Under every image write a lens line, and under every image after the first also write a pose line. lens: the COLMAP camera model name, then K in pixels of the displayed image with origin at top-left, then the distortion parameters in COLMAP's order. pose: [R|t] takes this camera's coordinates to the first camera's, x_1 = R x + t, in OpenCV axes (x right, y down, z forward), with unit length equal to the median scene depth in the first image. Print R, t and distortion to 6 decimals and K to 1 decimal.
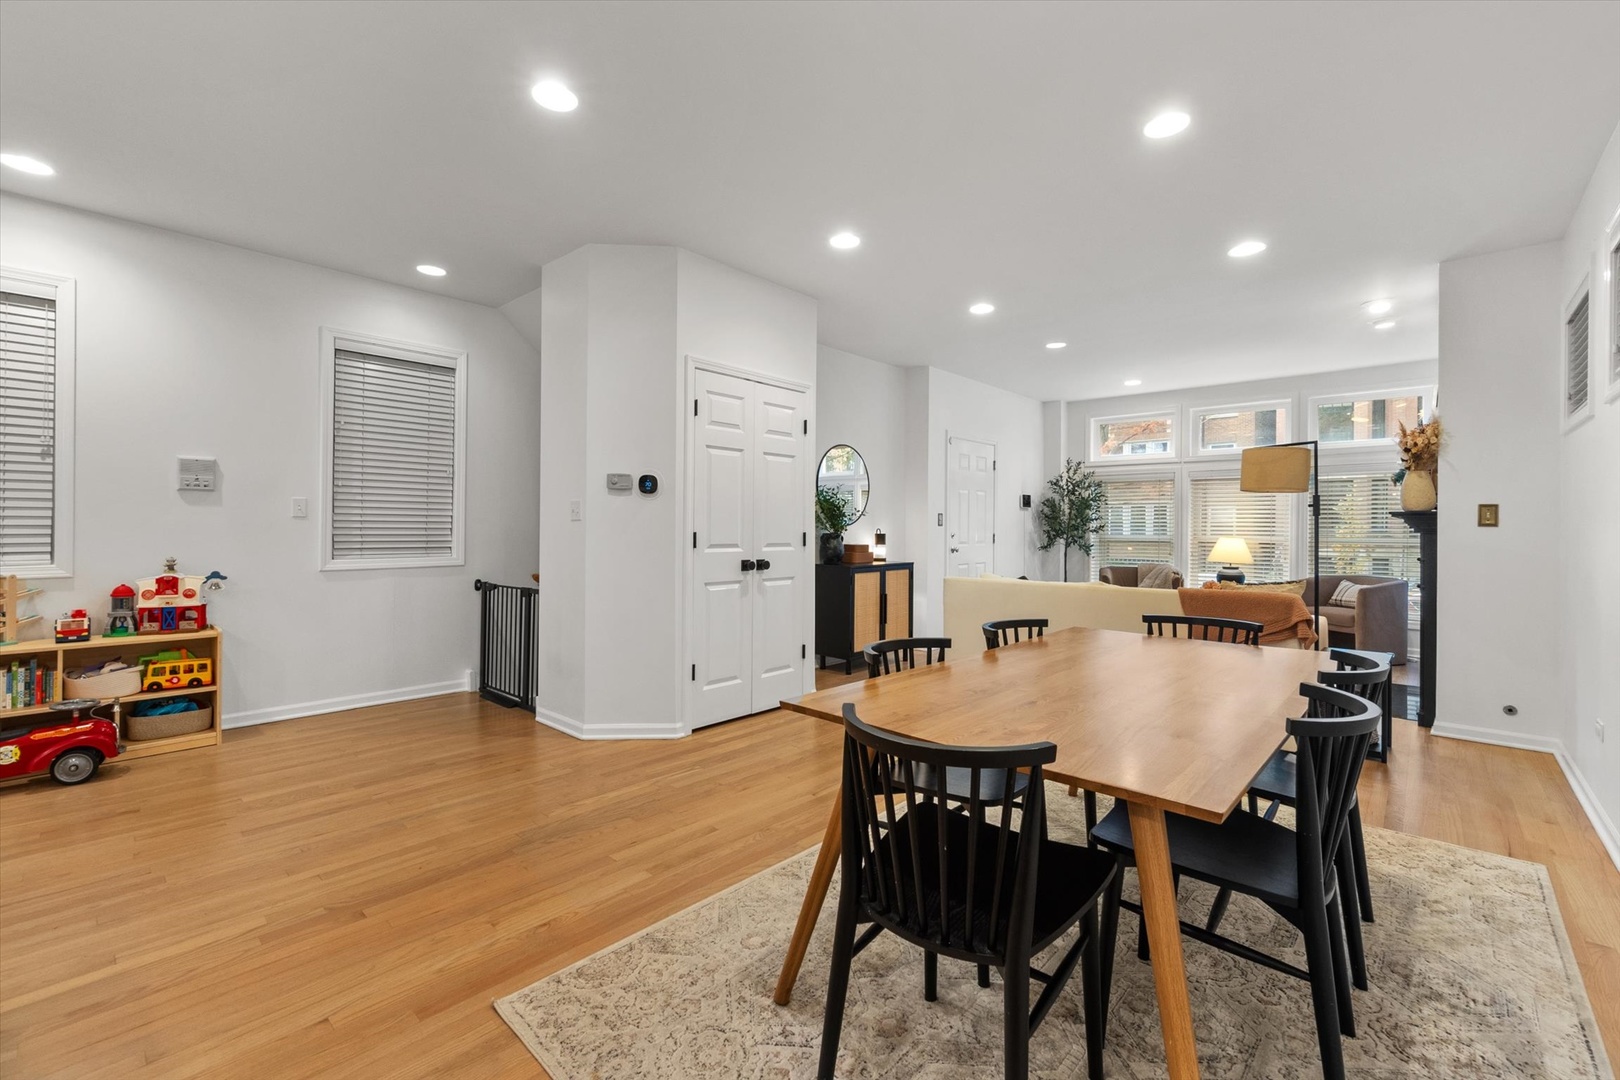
lens RADIAL K [[669.2, 0, 828.7], [0, 669.2, 521.1], [0, 0, 1]] dist [0.015224, -0.000009]
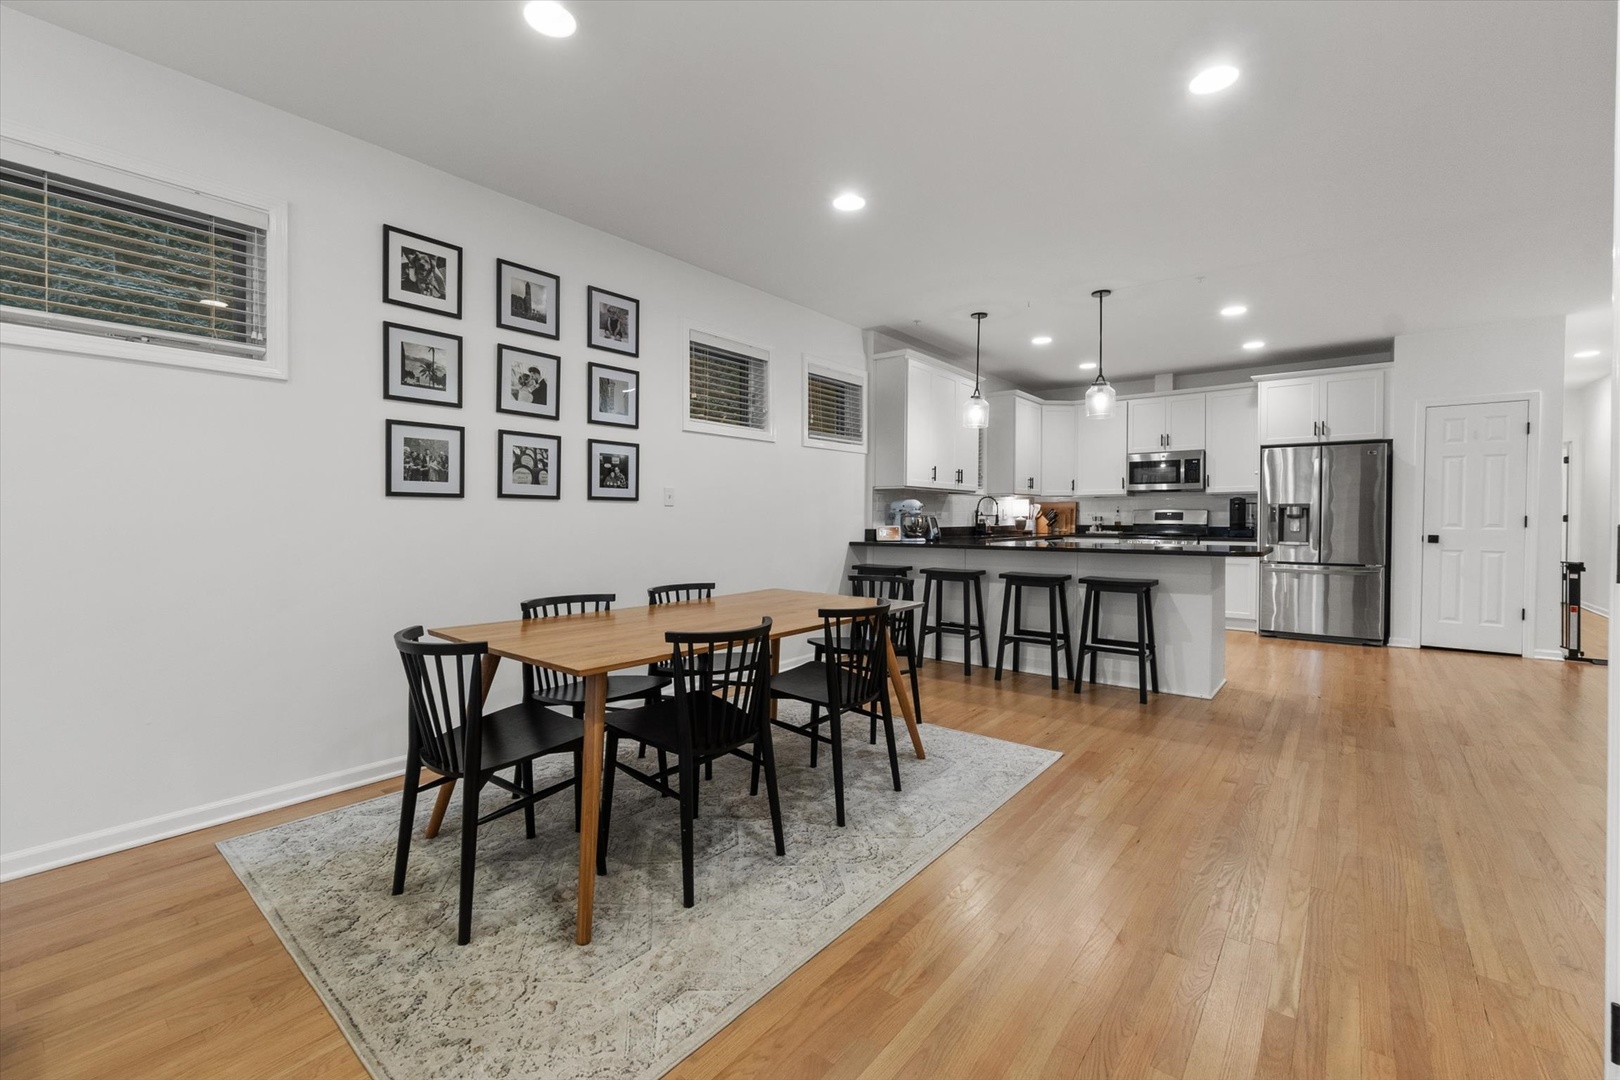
lens RADIAL K [[679.7, 0, 810.9], [0, 679.7, 528.6], [0, 0, 1]] dist [-0.005383, -0.000133]
pose [[-0.998733, -0.009480, -0.049425, 0.089587], [-0.009820, 0.999930, 0.006639, 0.012366], [0.049359, 0.007116, -0.998756, 0.764011]]
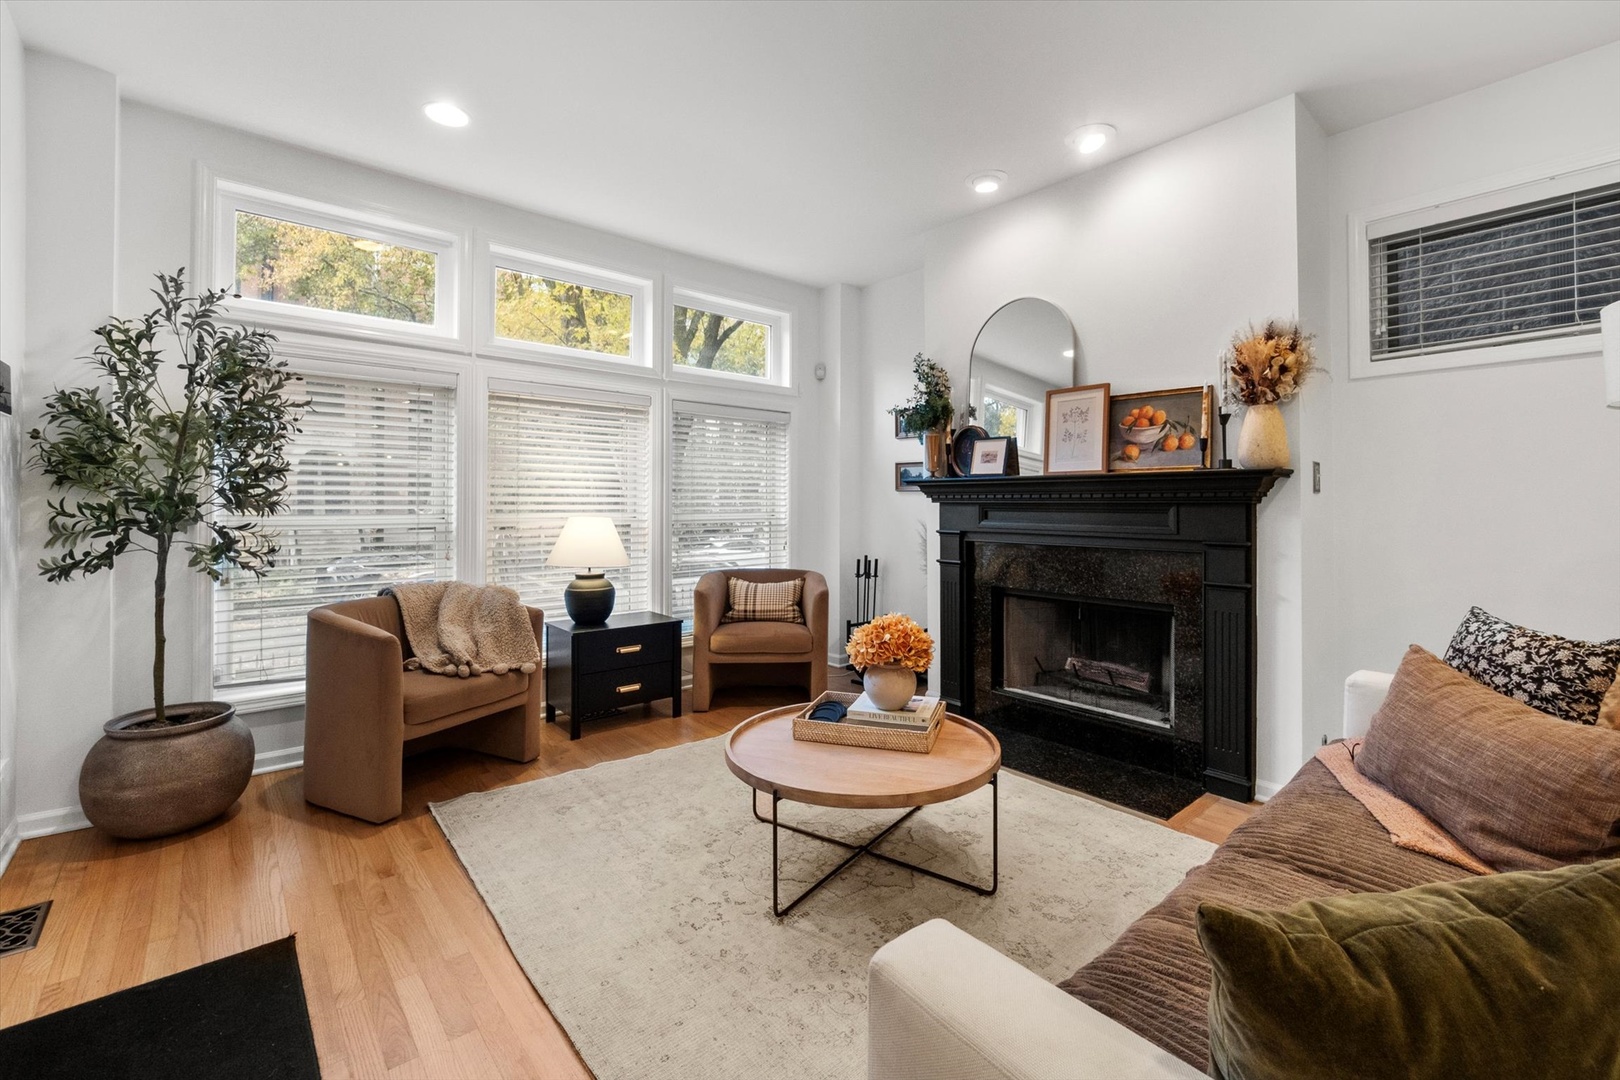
lens RADIAL K [[694.1, 0, 811.5], [0, 694.1, 498.8], [0, 0, 1]] dist [-0.008731, 0.000281]
pose [[0.129282, 0.001542, 0.991607, 0.109039], [-0.006689, 0.999977, -0.000683, 0.012272], [-0.991585, -0.006545, 0.129290, 0.860467]]
